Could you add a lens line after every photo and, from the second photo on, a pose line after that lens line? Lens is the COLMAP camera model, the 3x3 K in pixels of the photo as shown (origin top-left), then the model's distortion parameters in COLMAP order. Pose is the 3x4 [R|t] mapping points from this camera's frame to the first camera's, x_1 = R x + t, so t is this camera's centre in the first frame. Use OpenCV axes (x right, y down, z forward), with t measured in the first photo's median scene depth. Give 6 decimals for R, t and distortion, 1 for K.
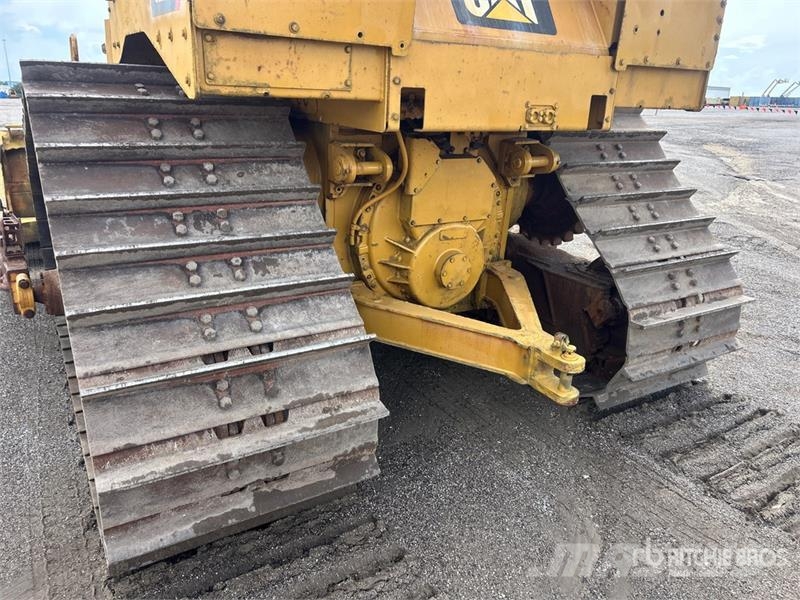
lens RADIAL K [[603.5, 0, 401.0], [0, 603.5, 298.3], [0, 0, 1]] dist [0.051953, -0.055270]
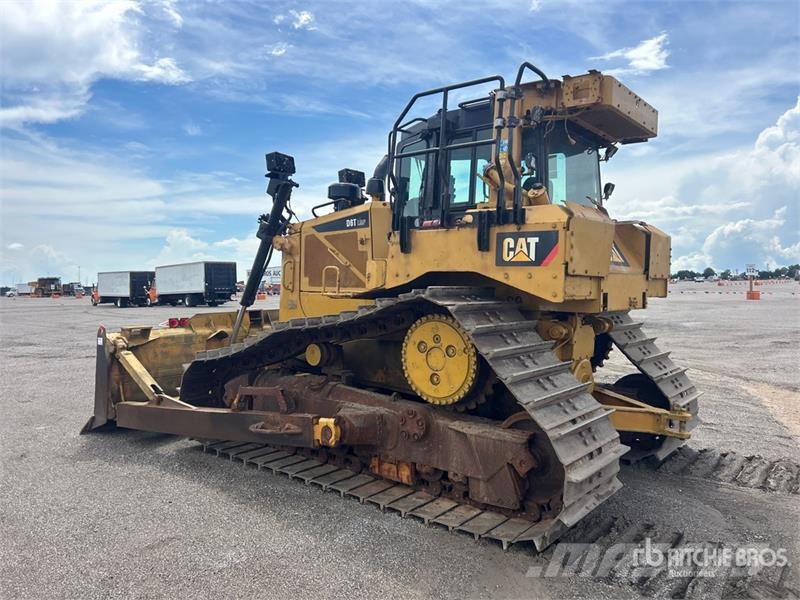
lens RADIAL K [[603.5, 0, 400.6], [0, 603.5, 295.1], [0, 0, 1]] dist [0.051953, -0.055270]
pose [[0.940479, -0.037159, 0.337814, -1.343049], [0.136192, 0.951907, -0.274454, 0.151978], [-0.311370, 0.304126, 0.900309, -0.699636]]
